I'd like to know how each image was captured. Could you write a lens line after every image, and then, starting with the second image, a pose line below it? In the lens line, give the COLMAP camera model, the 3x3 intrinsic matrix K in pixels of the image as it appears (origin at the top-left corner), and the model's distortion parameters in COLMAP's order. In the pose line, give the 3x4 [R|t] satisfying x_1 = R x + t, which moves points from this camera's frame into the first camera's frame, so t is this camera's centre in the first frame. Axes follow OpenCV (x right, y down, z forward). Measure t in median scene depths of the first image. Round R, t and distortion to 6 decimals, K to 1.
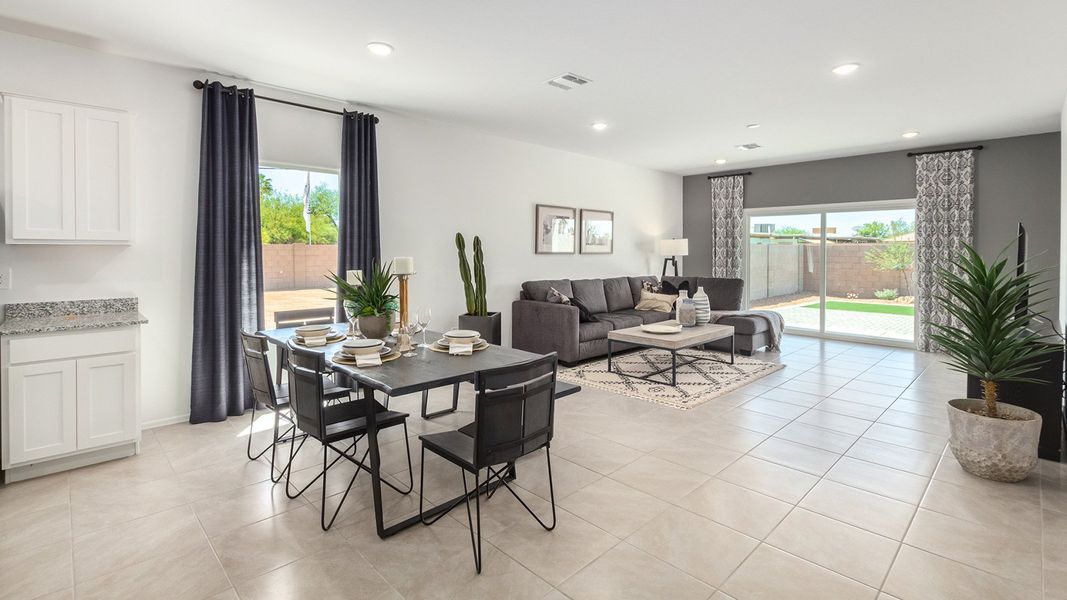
lens RADIAL K [[491.0, 0, 533.6], [0, 491.0, 259.6], [0, 0, 1]] dist [0.010680, -0.000062]
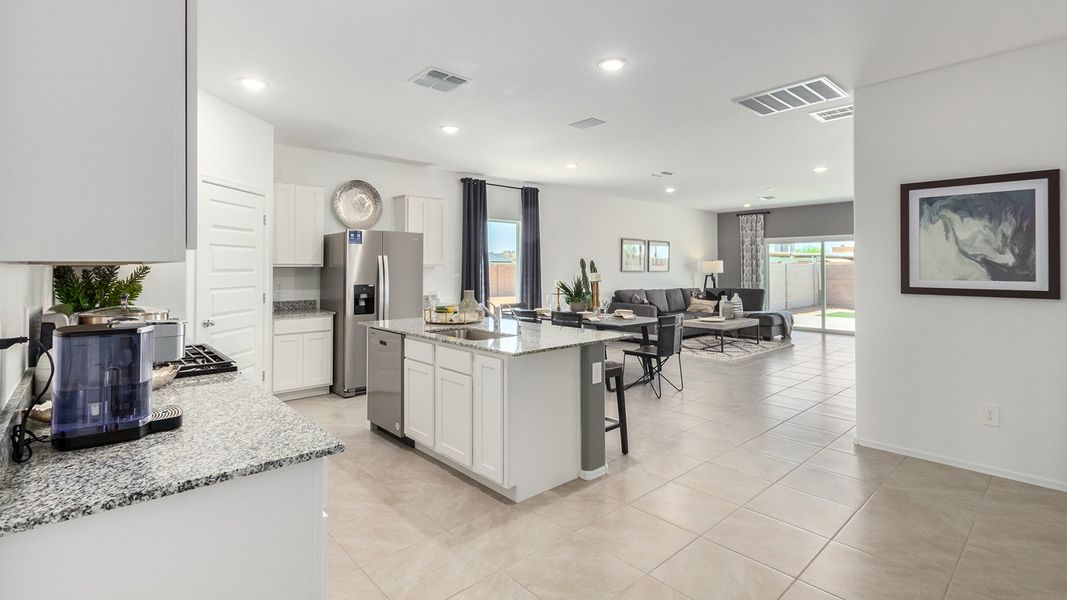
lens RADIAL K [[485.7, 0, 537.1], [0, 485.7, 264.2], [0, 0, 1]] dist [0.001958, 0.000126]
pose [[0.999379, -0.002358, -0.035148, -0.180913], [0.001355, 0.999592, -0.028540, 0.006869], [0.035201, 0.028475, 0.998974, -0.426160]]
